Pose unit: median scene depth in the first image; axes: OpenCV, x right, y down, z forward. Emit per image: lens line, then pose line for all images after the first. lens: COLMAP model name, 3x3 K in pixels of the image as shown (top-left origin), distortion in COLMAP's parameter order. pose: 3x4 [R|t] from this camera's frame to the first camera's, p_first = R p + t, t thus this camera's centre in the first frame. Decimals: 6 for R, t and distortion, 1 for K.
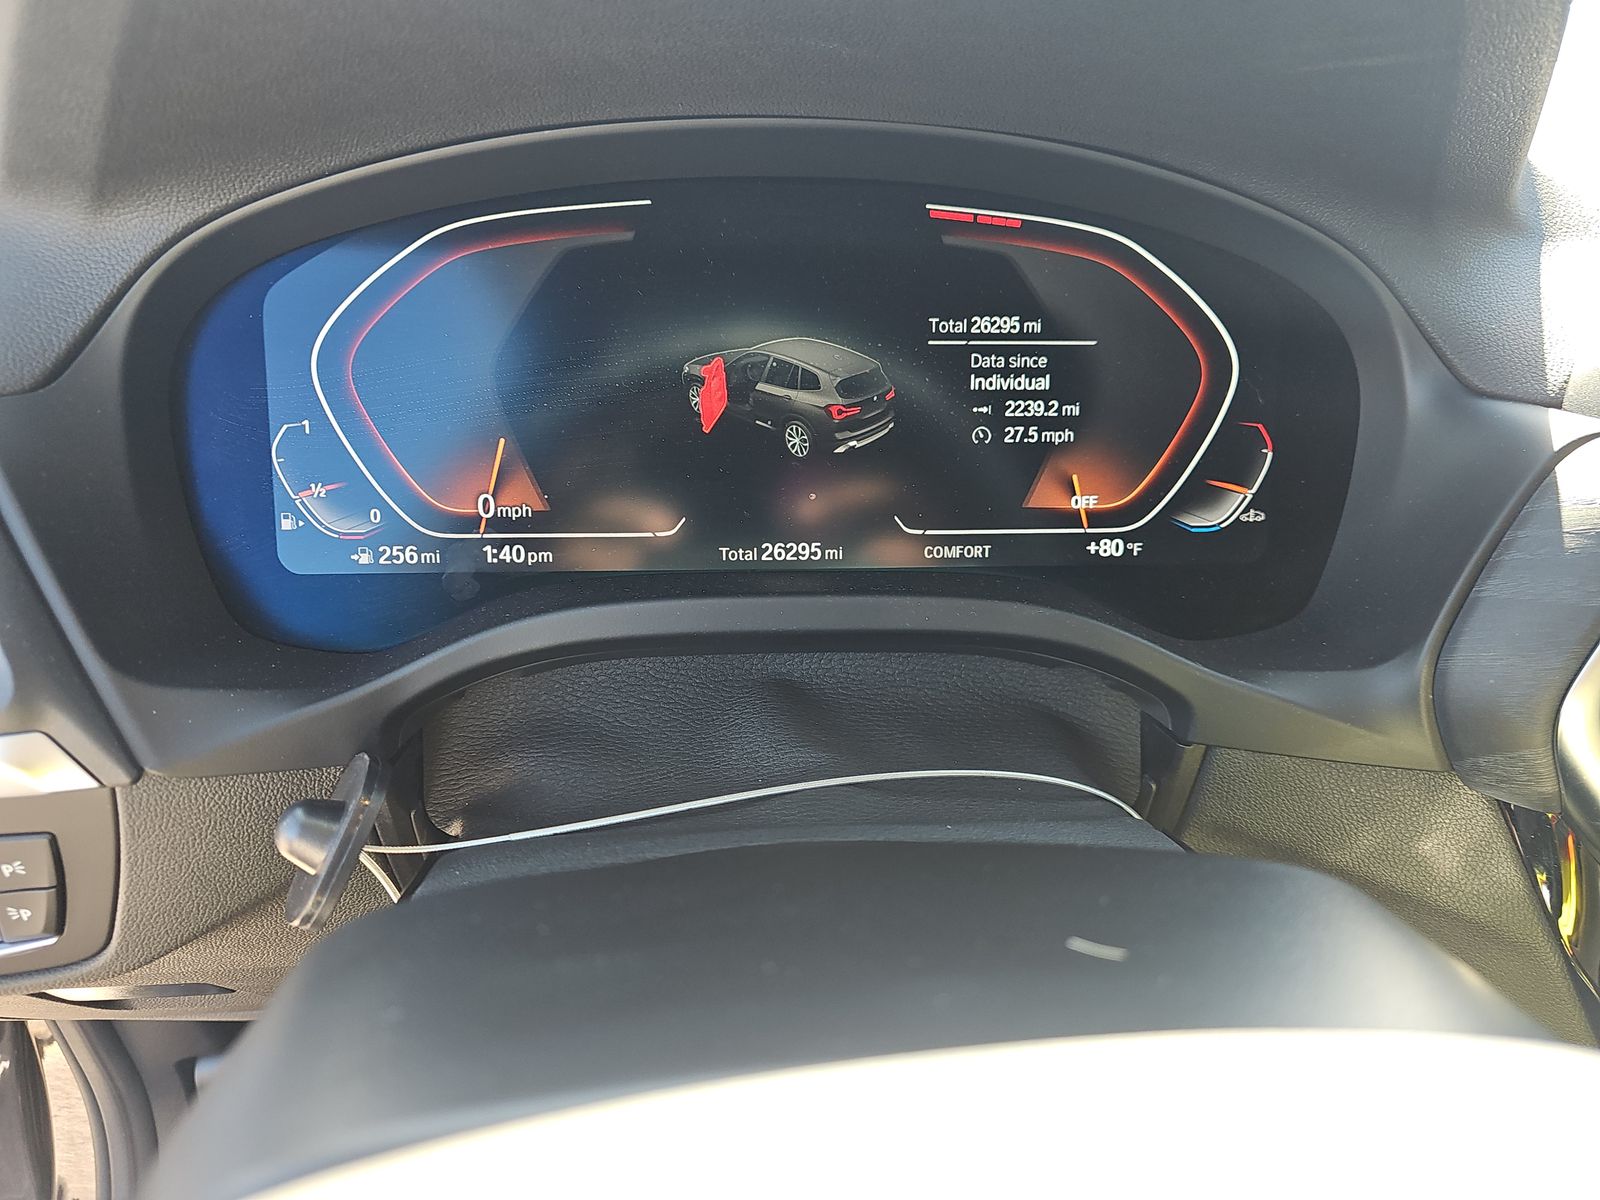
lens RADIAL K [[1119.9, 0, 806.9], [0, 1119.9, 621.8], [0, 0, 1]] dist [0.039647, -0.042417]
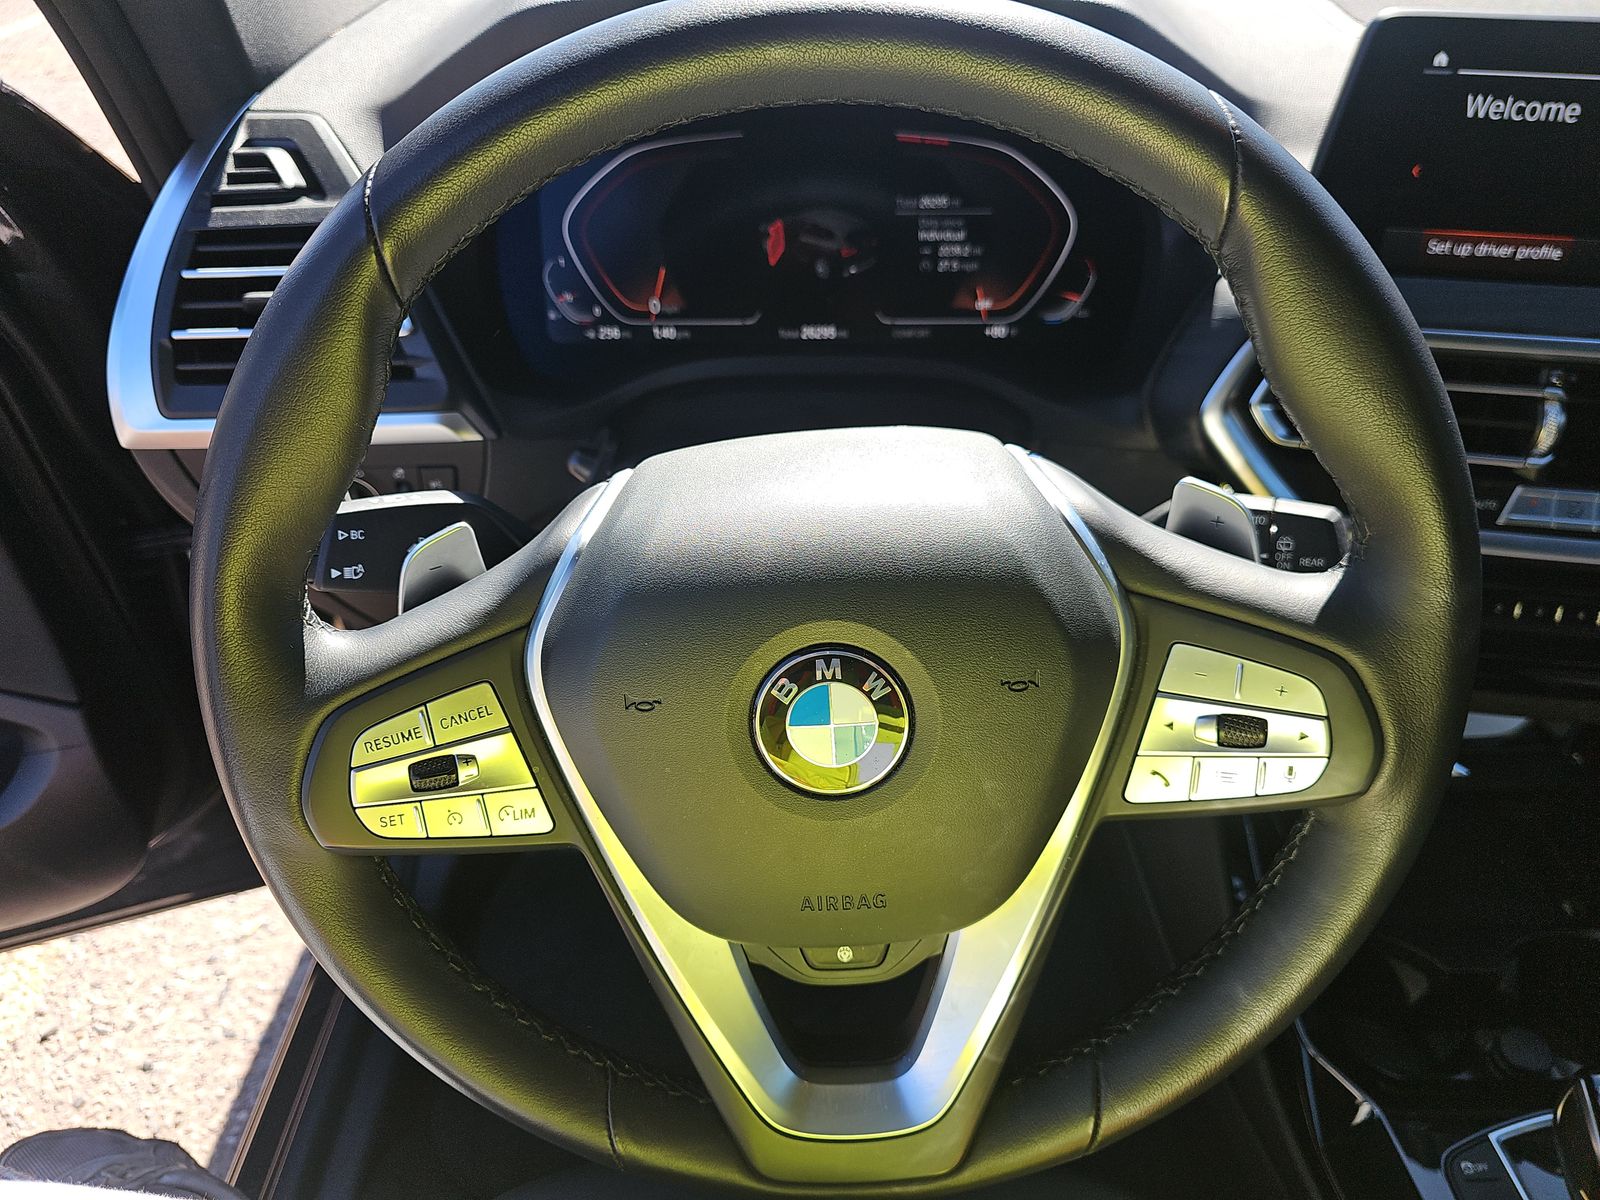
lens RADIAL K [[1119.9, 0, 806.9], [0, 1119.9, 621.8], [0, 0, 1]] dist [0.039647, -0.042417]
pose [[0.996625, 0.023592, -0.078631, 0.122441], [-0.011613, 0.988702, 0.149446, 0.129800], [0.081268, -0.148029, 0.985638, -0.872547]]
